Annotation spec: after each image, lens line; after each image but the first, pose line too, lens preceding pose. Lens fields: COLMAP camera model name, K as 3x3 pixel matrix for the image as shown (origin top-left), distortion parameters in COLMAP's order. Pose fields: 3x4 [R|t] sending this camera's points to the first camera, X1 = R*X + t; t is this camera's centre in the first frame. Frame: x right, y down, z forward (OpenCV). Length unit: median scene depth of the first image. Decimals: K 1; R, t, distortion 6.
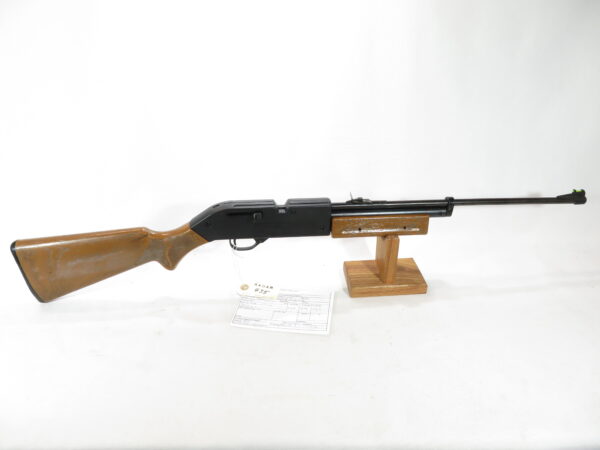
lens RADIAL K [[435.1, 0, 300.0], [0, 435.1, 225.0], [0, 0, 1]] dist [-0.002471, -0.003211]
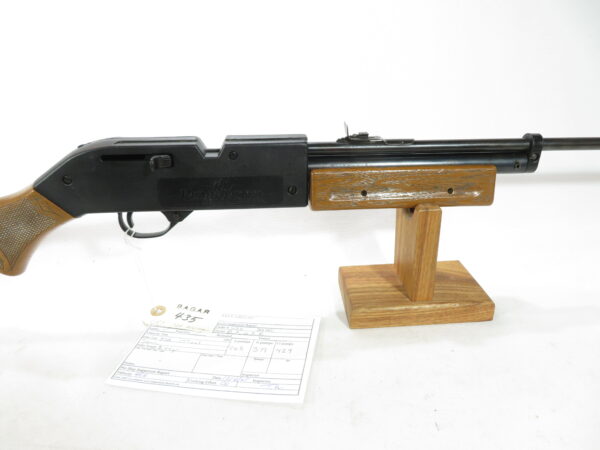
lens RADIAL K [[435.1, 0, 300.0], [0, 435.1, 225.0], [0, 0, 1]] dist [-0.002471, -0.003211]
pose [[0.999695, -0.007696, -0.023462, 0.071458], [0.005113, 0.994113, -0.108225, 0.102531], [0.024157, 0.108072, 0.993850, 0.476906]]
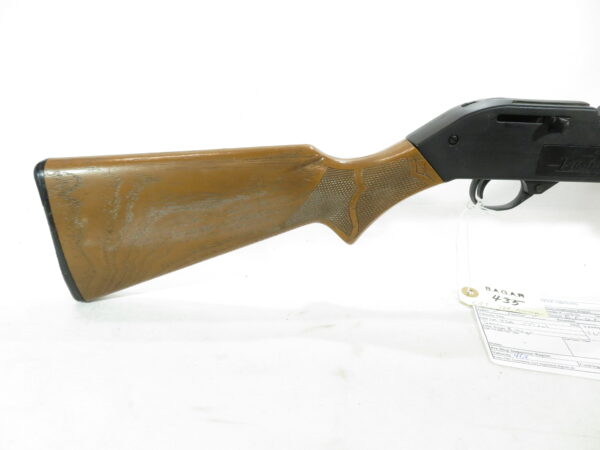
lens RADIAL K [[435.1, 0, 300.0], [0, 435.1, 225.0], [0, 0, 1]] dist [-0.002471, -0.003211]
pose [[0.999043, 0.041792, -0.012934, -0.350454], [-0.043144, 0.990159, -0.133133, 0.152375], [0.007243, 0.133563, 0.991014, 0.513919]]
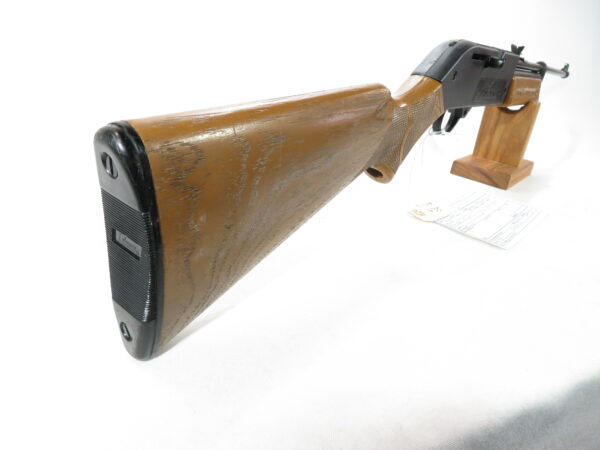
lens RADIAL K [[435.1, 0, 300.0], [0, 435.1, 225.0], [0, 0, 1]] dist [-0.002471, -0.003211]
pose [[0.689694, -0.212092, 0.692343, -0.734981], [0.230503, 0.970710, 0.067745, 0.095634], [-0.686433, 0.112864, 0.718381, 0.722555]]
